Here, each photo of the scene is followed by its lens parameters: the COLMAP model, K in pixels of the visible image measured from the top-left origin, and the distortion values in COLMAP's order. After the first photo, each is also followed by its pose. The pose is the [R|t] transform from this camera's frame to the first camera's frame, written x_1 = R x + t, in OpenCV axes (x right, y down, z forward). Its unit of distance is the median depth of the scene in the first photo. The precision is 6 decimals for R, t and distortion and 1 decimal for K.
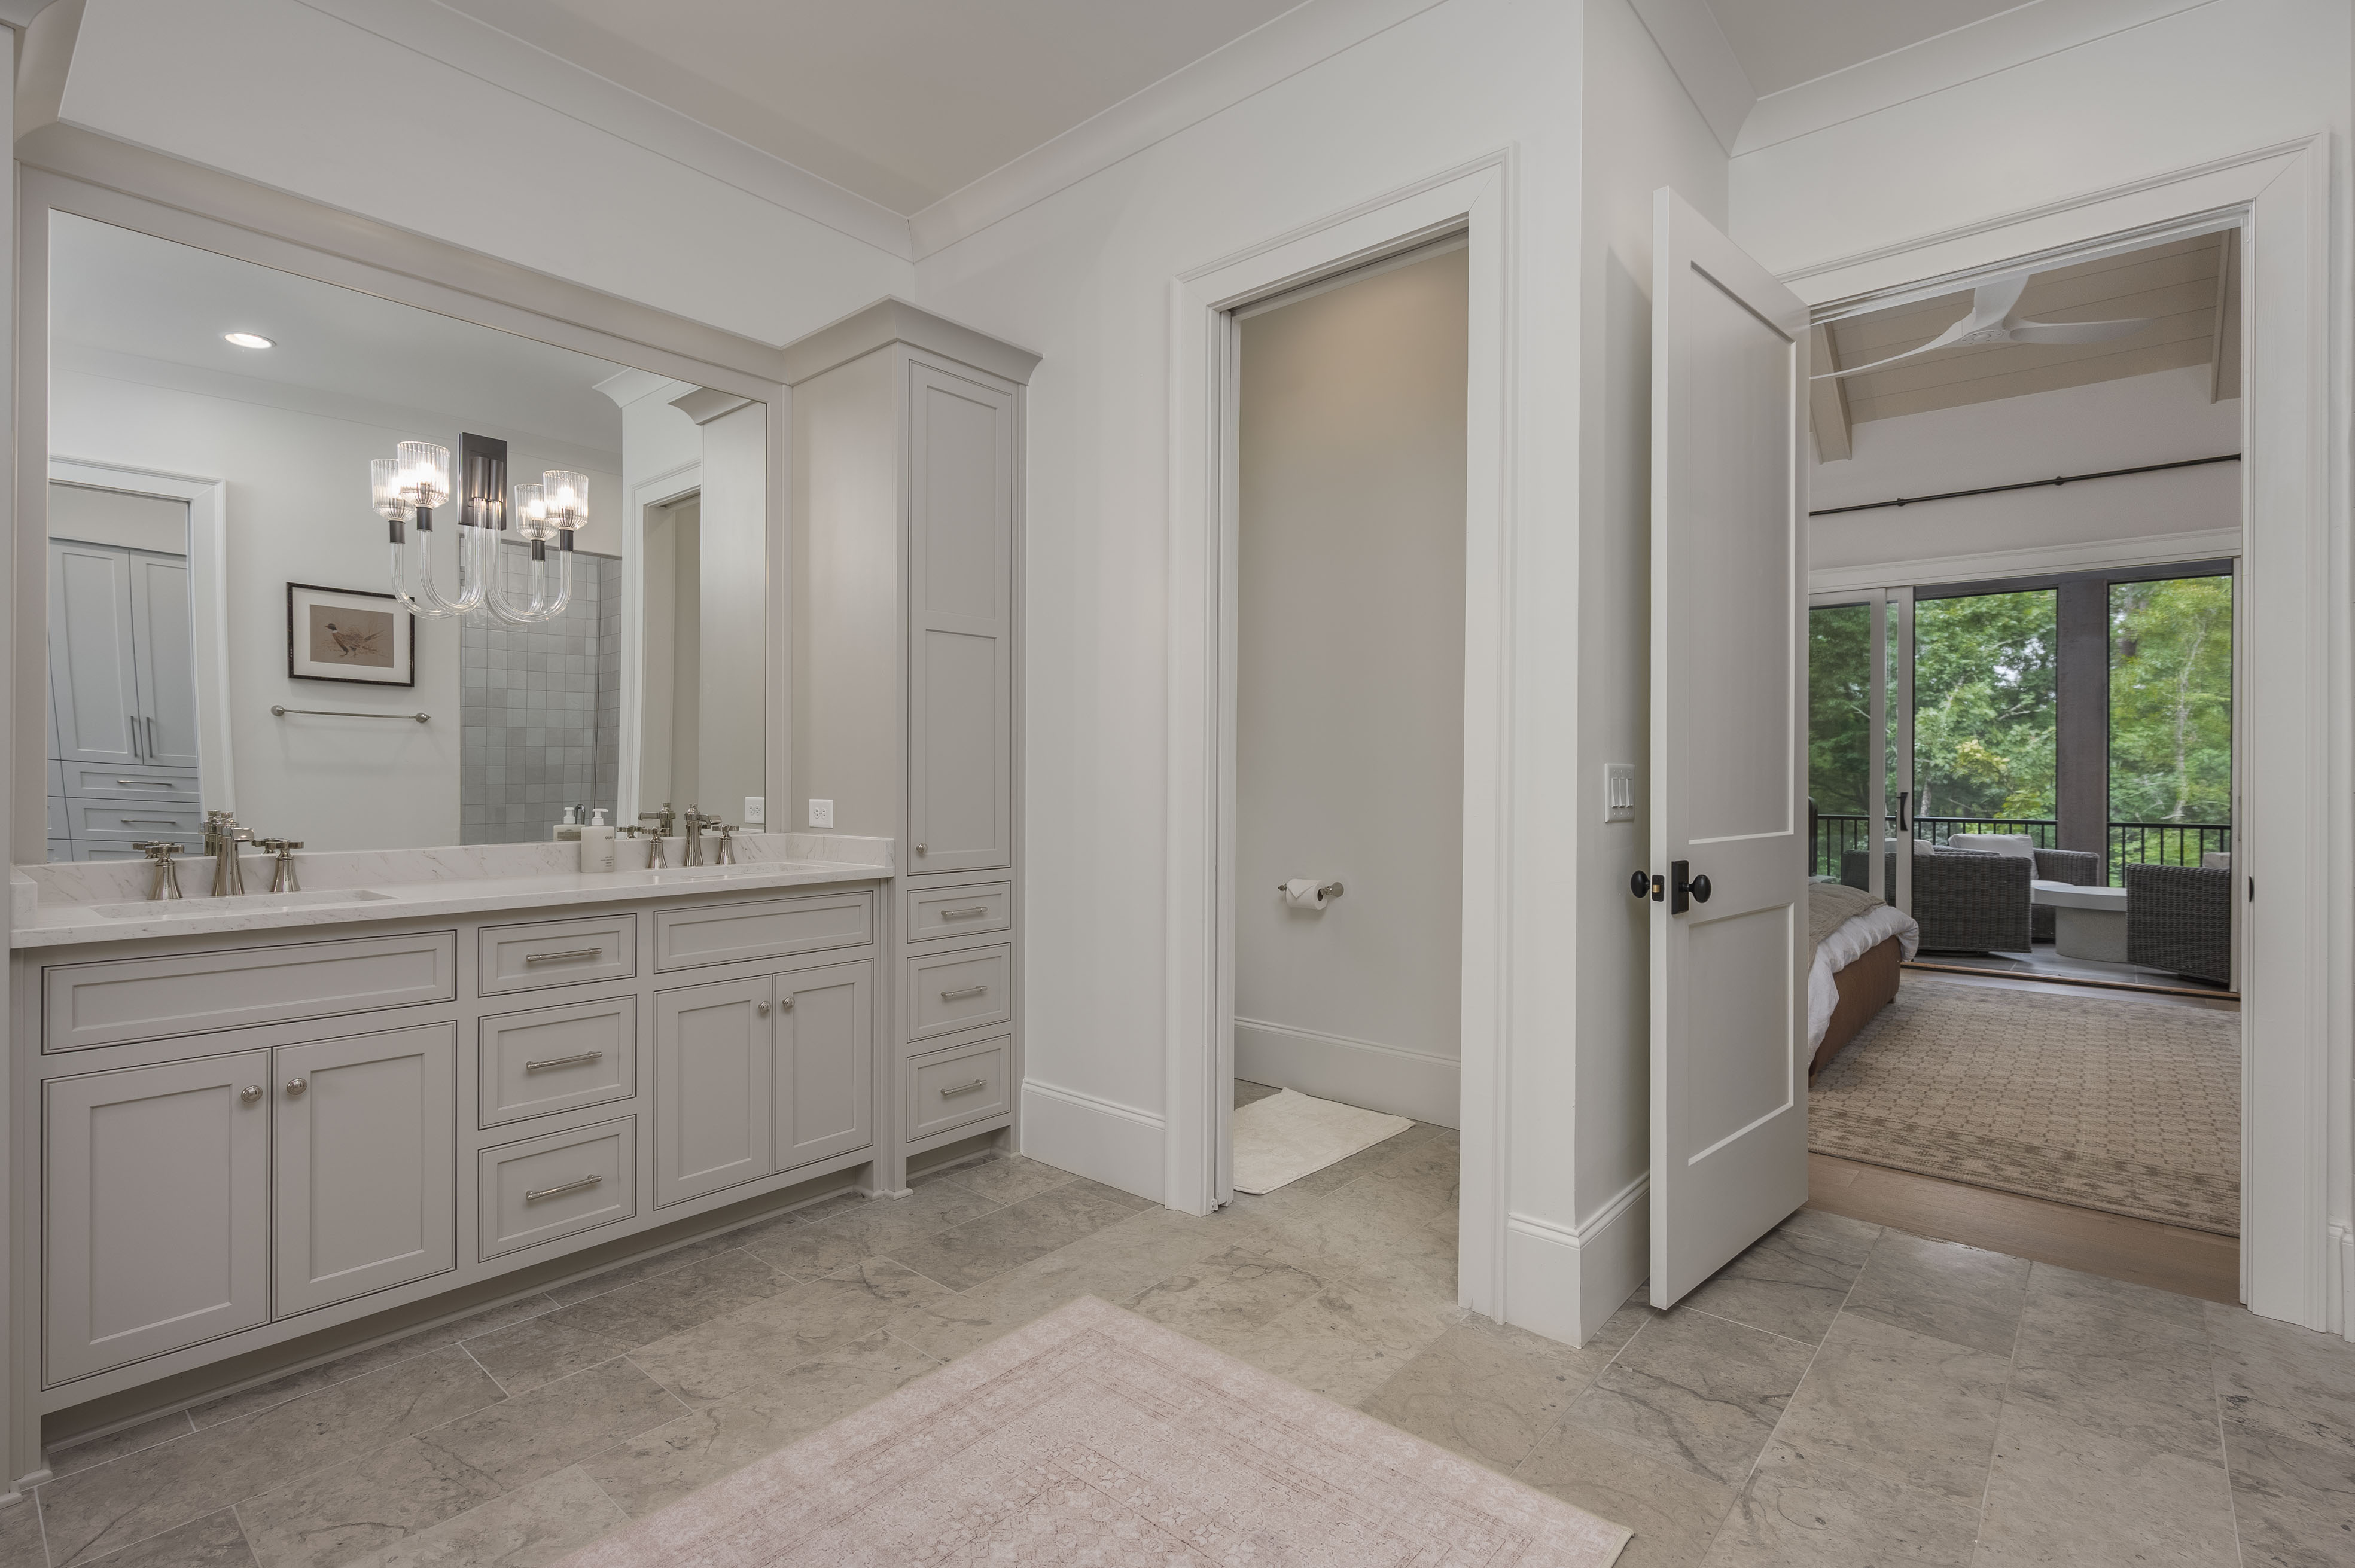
lens RADIAL K [[1102.7, 0, 1186.0], [0, 1102.7, 776.5], [0, 0, 1]] dist [-0.001361, 0.000108]
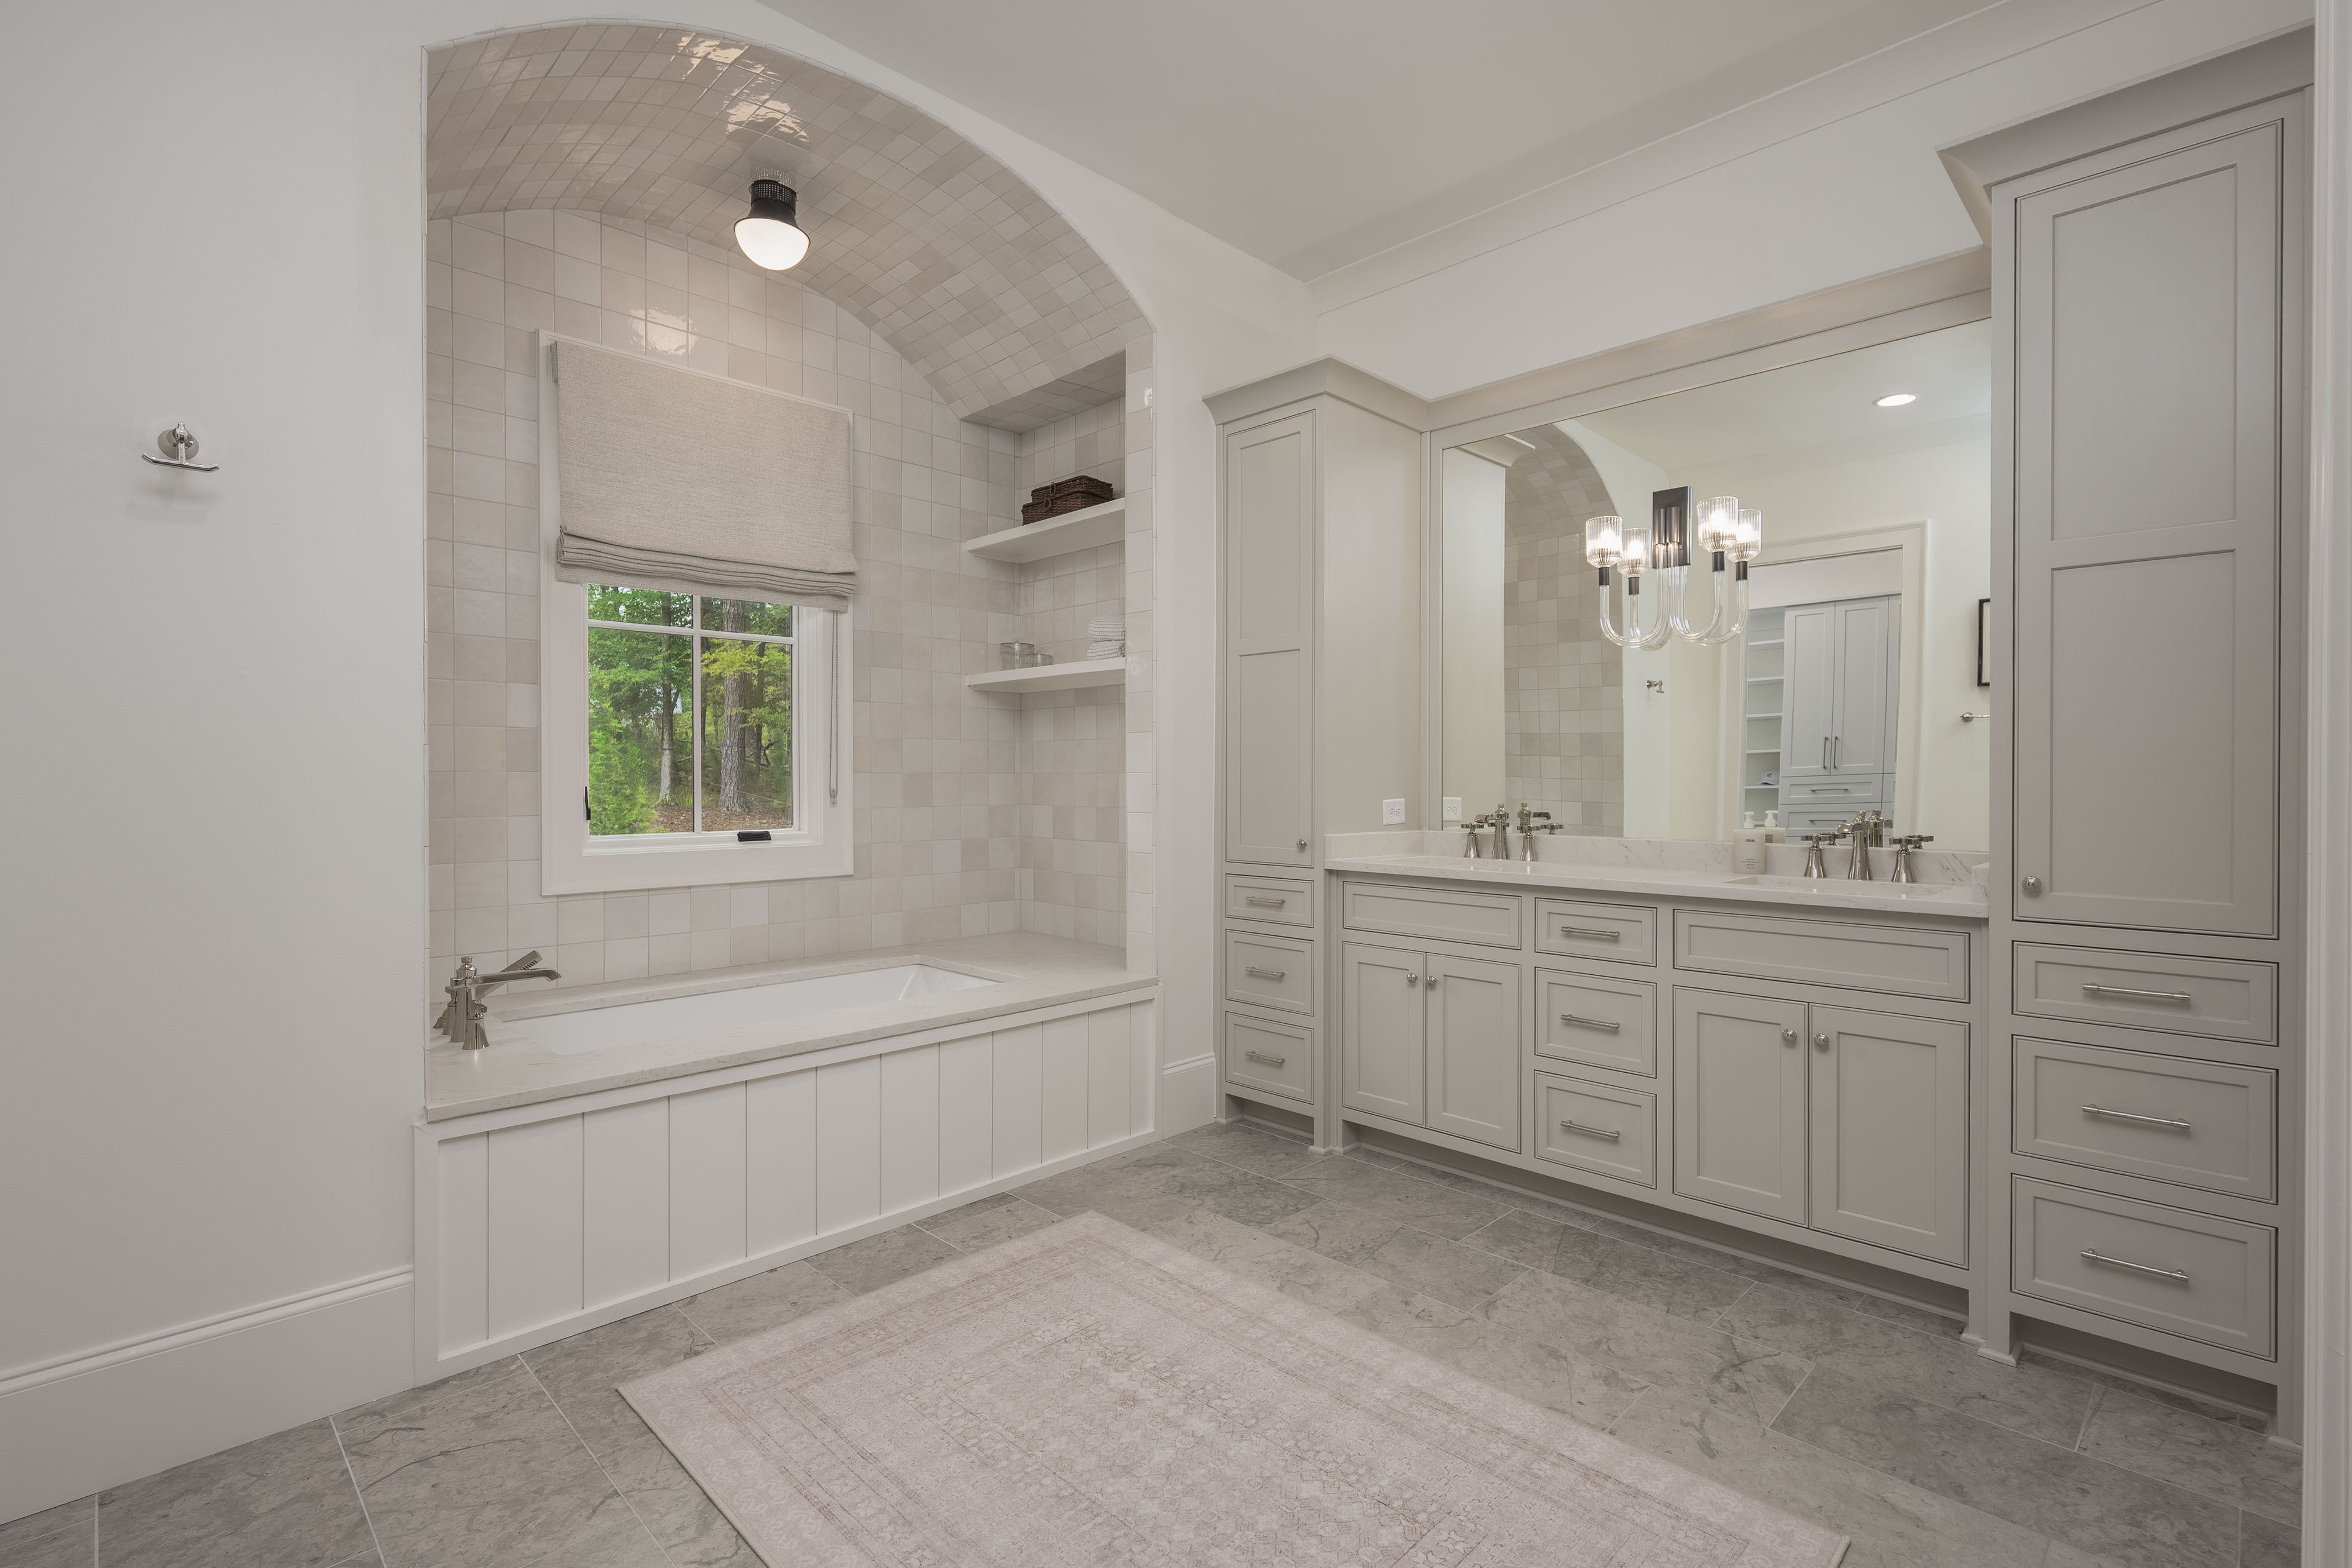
lens RADIAL K [[1101.4, 0, 1184.5], [0, 1101.4, 776.5], [0, 0, 1]] dist [-0.001361, 0.000108]
pose [[-0.081199, -0.001171, -0.996697, 0.605169], [-0.002117, 0.999997, -0.001003, -0.002049], [0.996696, 0.002029, -0.081201, 0.622892]]
